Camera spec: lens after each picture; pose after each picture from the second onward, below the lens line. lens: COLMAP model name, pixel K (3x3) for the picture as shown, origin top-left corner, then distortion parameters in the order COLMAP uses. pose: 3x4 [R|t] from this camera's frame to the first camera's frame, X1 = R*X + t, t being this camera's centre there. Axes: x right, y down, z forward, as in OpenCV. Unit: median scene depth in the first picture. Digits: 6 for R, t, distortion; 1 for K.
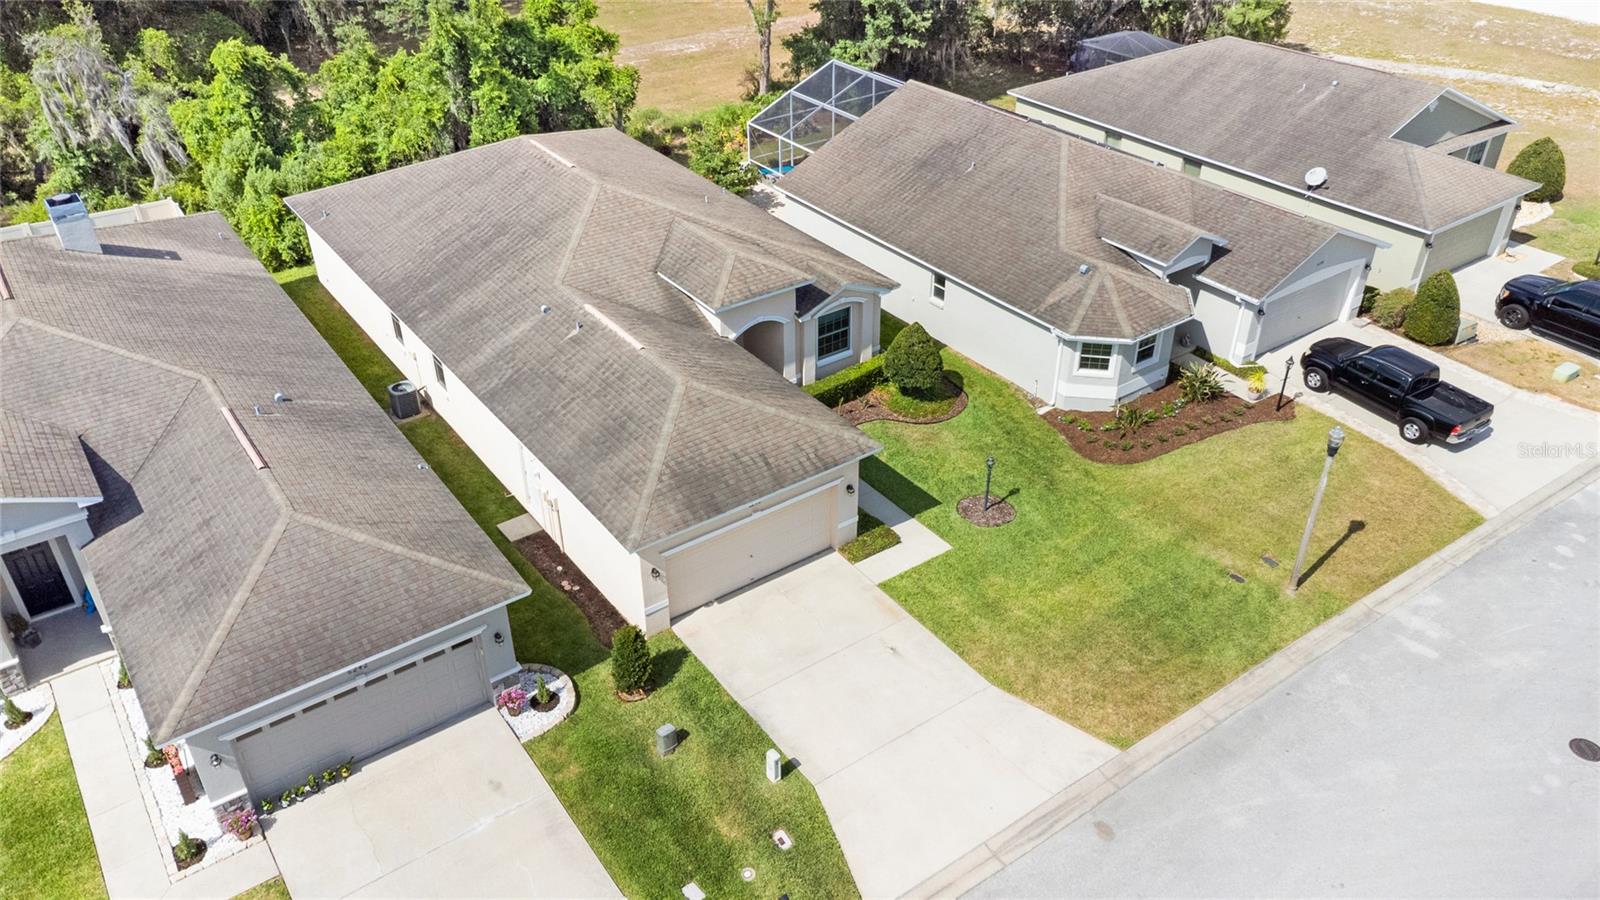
lens RADIAL K [[1177.1, 0, 795.0], [0, 1177.1, 457.0], [0, 0, 1]] dist [0.054996, 0.000433]
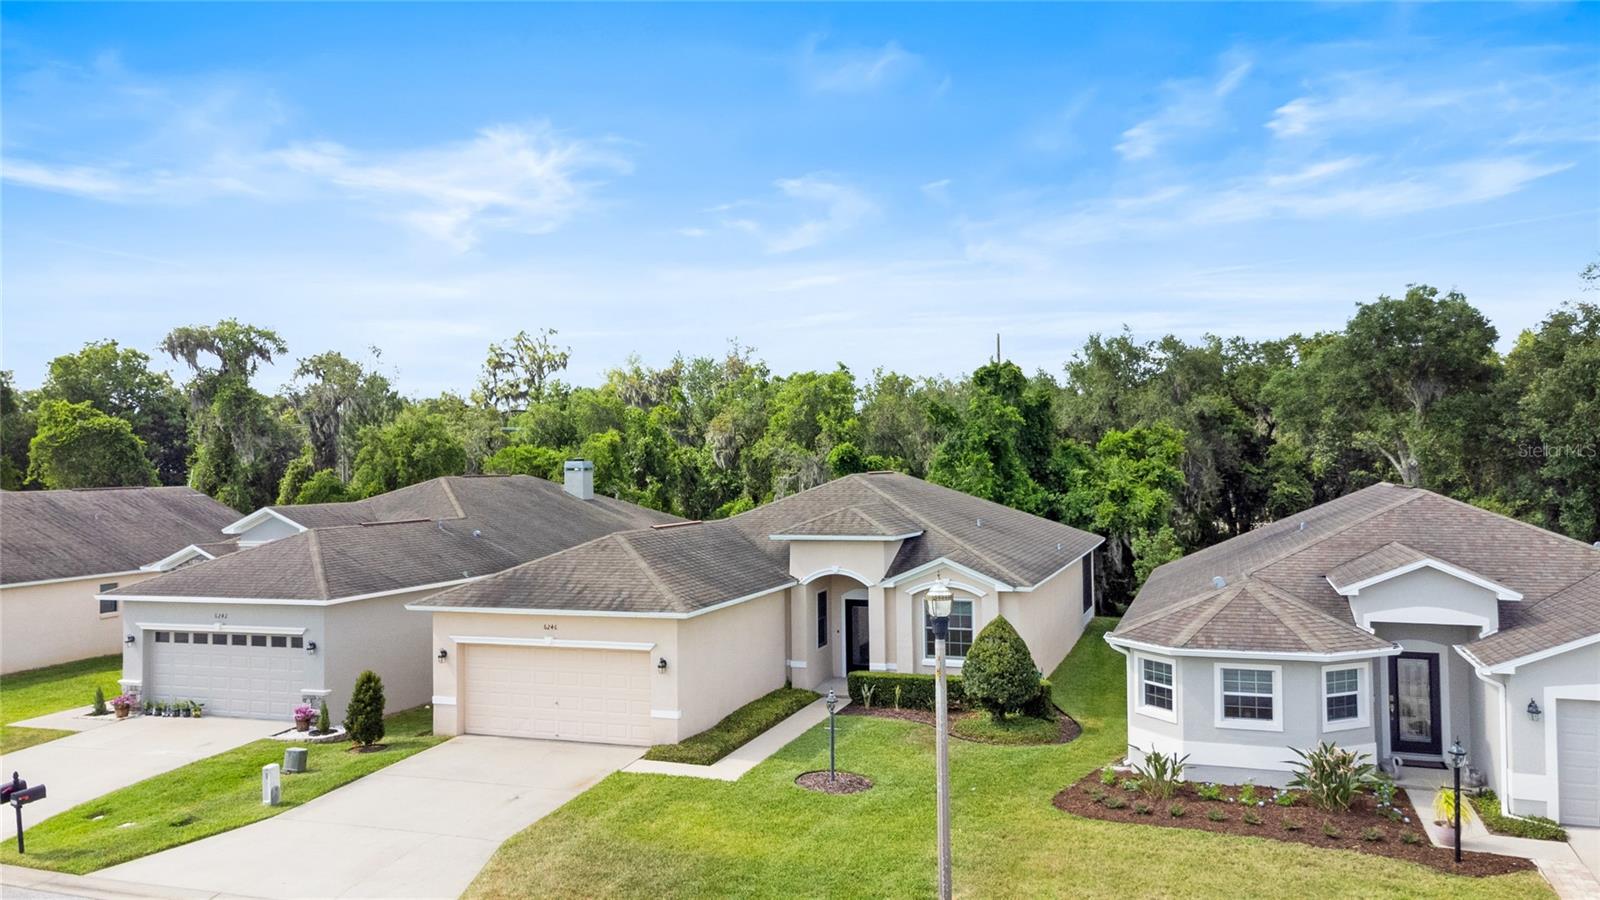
lens RADIAL K [[1194.3, 0, 800.0], [0, 1194.3, 450.0], [0, 0, 1]] dist [0.006205, 0.079122]
pose [[0.572253, -0.004850, -0.820063, 0.827373], [-0.447105, 0.836447, -0.316945, 0.128067], [0.687476, 0.548027, 0.476491, 0.571170]]
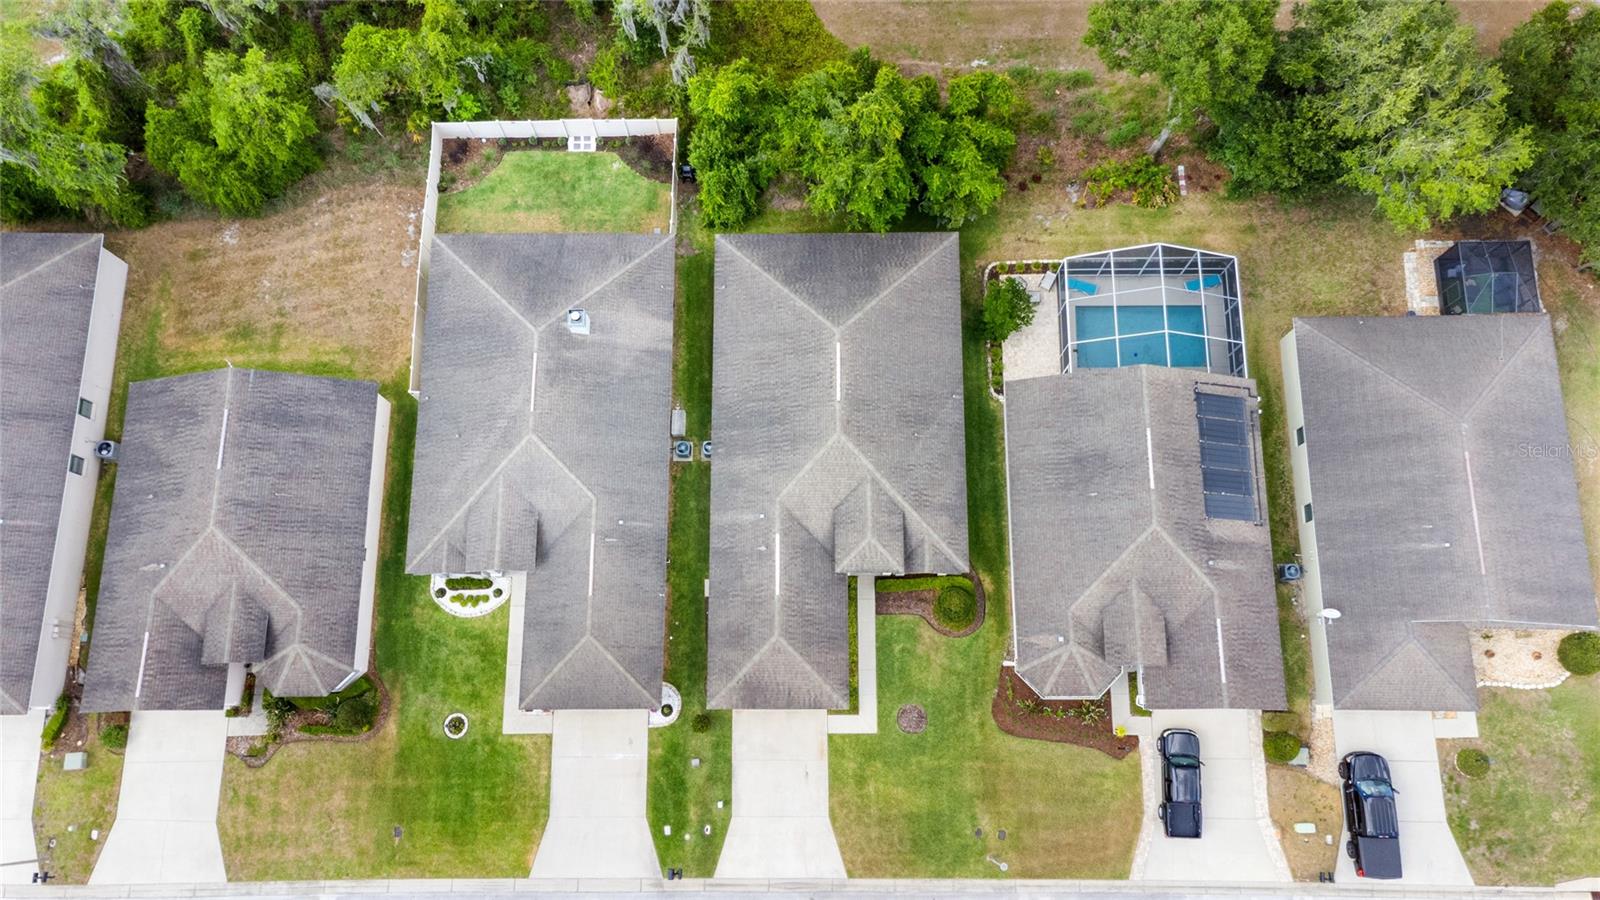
lens RADIAL K [[1177.1, 0, 795.0], [0, 1177.1, 457.0], [0, 0, 1]] dist [0.054996, 0.000433]
pose [[0.814448, 0.562300, -0.143156, 0.046004], [-0.314257, 0.634872, 0.705819, -1.670695], [0.487767, -0.529865, 0.693777, -0.222717]]
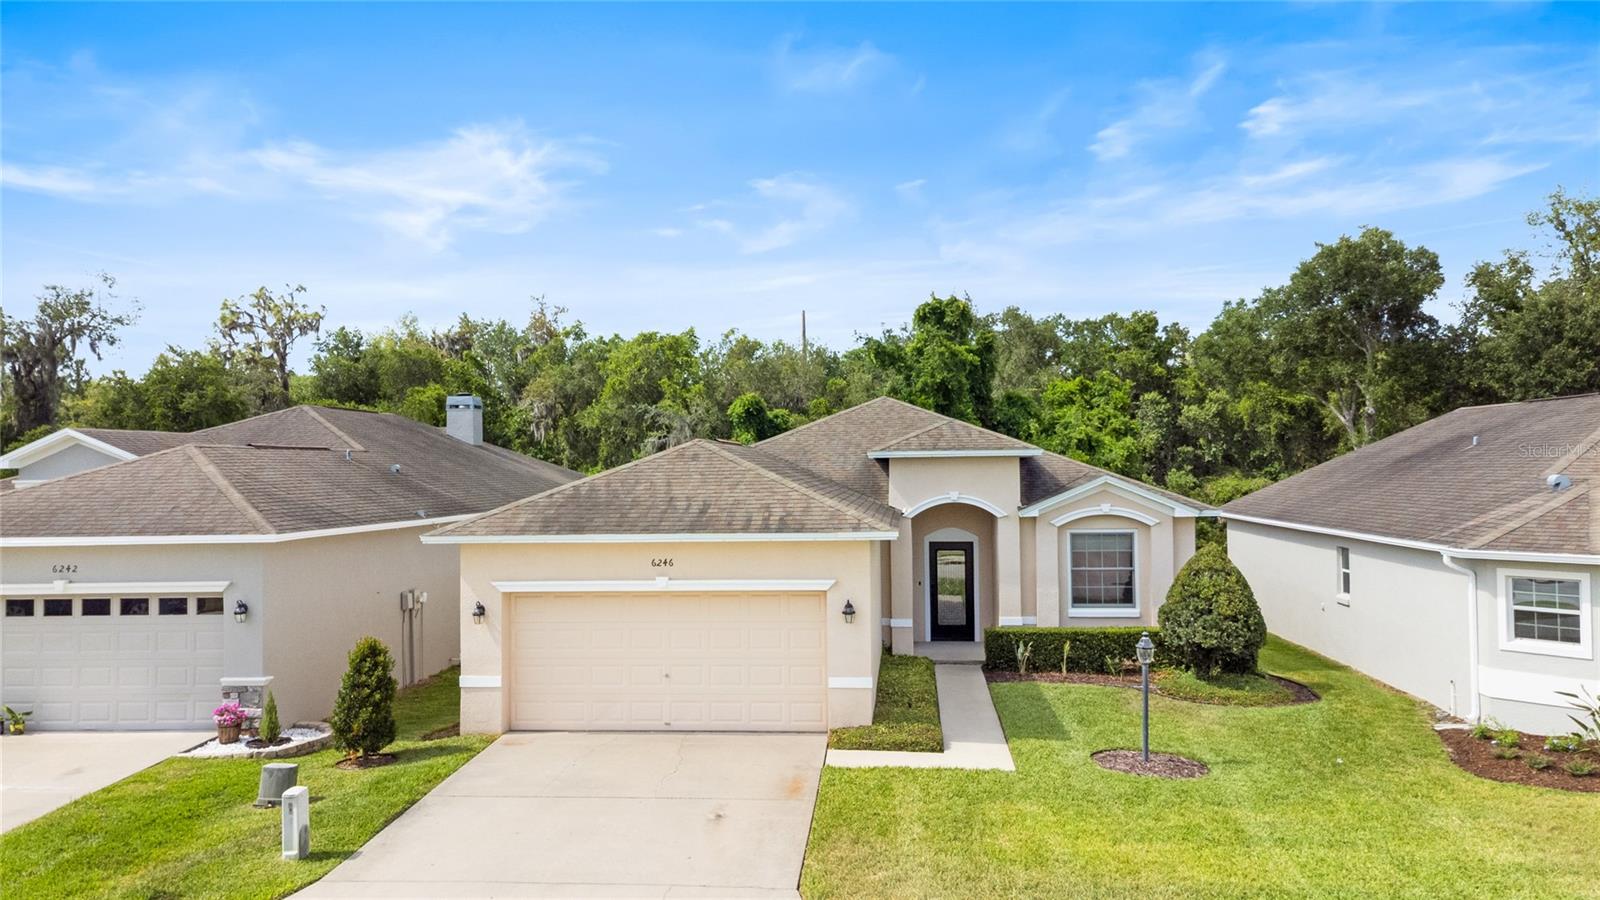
lens RADIAL K [[1194.3, 0, 800.0], [0, 1194.3, 450.0], [0, 0, 1]] dist [0.006205, 0.079122]
pose [[0.757608, -0.007908, -0.652661, 0.421611], [-0.356971, 0.832112, -0.424454, 0.223694], [0.546444, 0.554551, 0.627592, 0.571562]]
